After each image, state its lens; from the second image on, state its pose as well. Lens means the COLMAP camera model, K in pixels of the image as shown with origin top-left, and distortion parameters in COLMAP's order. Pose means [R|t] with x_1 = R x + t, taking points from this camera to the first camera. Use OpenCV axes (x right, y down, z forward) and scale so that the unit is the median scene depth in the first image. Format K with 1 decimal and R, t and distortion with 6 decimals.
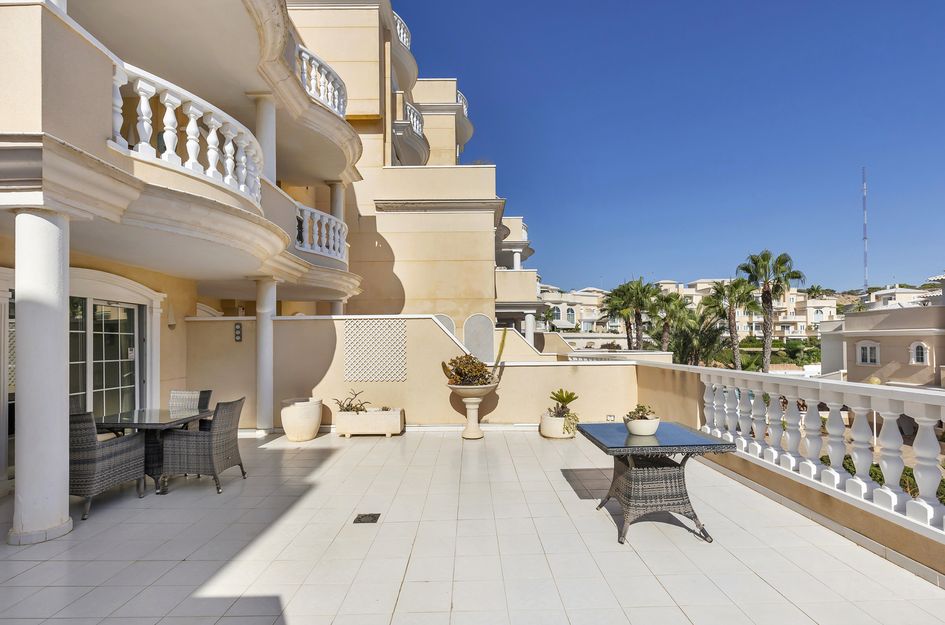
lens RADIAL K [[432.1, 0, 472.6], [0, 432.1, 335.2], [0, 0, 1]] dist [0.005768, -0.001753]
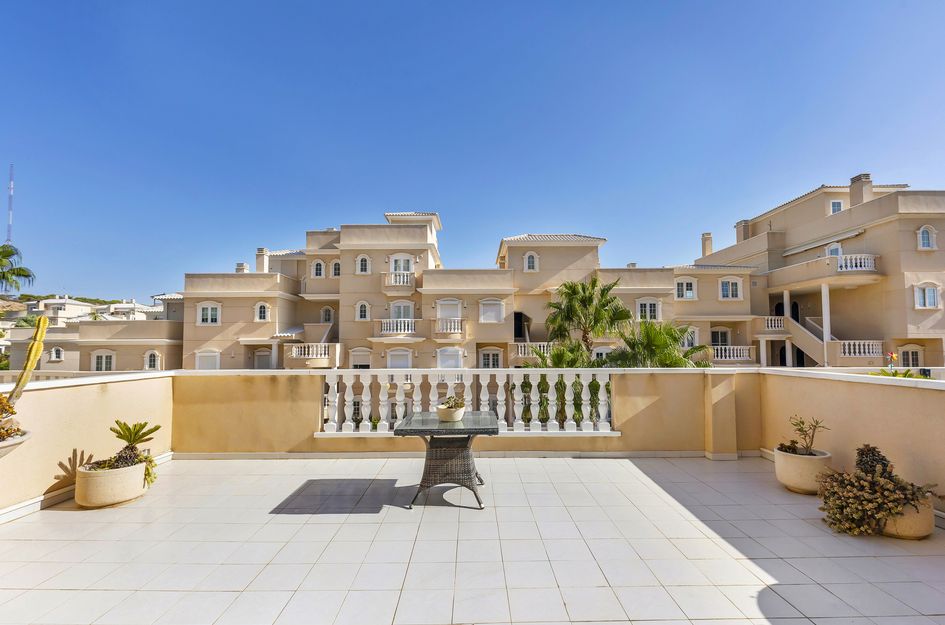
lens RADIAL K [[432.1, 0, 470.3], [0, 432.1, 326.1], [0, 0, 1]] dist [0.005768, -0.001753]
pose [[0.011461, 0.054531, 0.998446, -0.089308], [-0.010653, 0.998462, -0.054409, 0.003190], [-0.999878, -0.010013, 0.012024, 0.100461]]
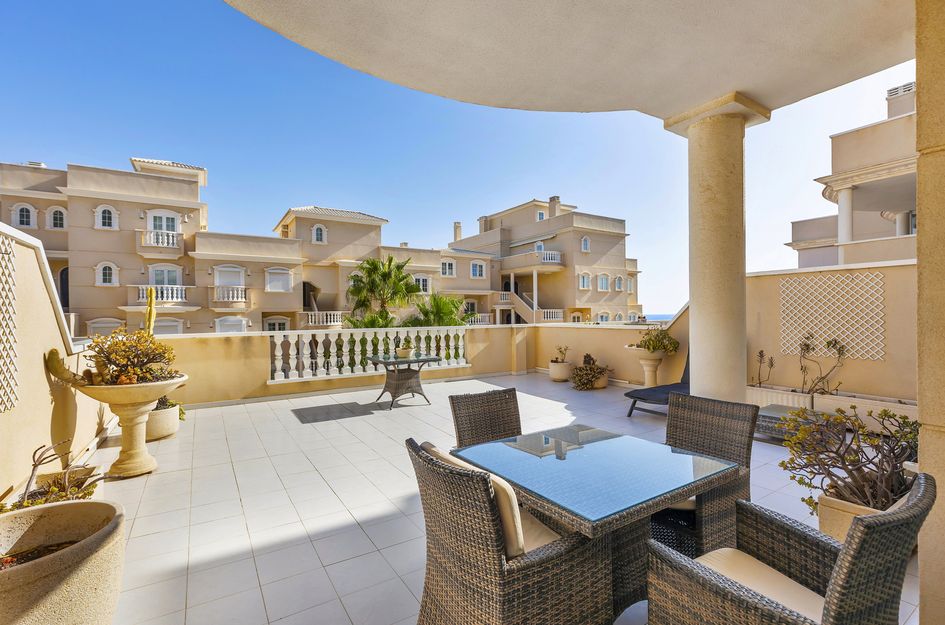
lens RADIAL K [[432.1, 0, 468.8], [0, 432.1, 316.3], [0, 0, 1]] dist [0.005768, -0.001753]
pose [[-0.527370, 0.009292, 0.849585, -0.154364], [0.003251, 0.999955, -0.008918, 0.006506], [-0.849630, -0.001941, -0.527376, 0.192210]]
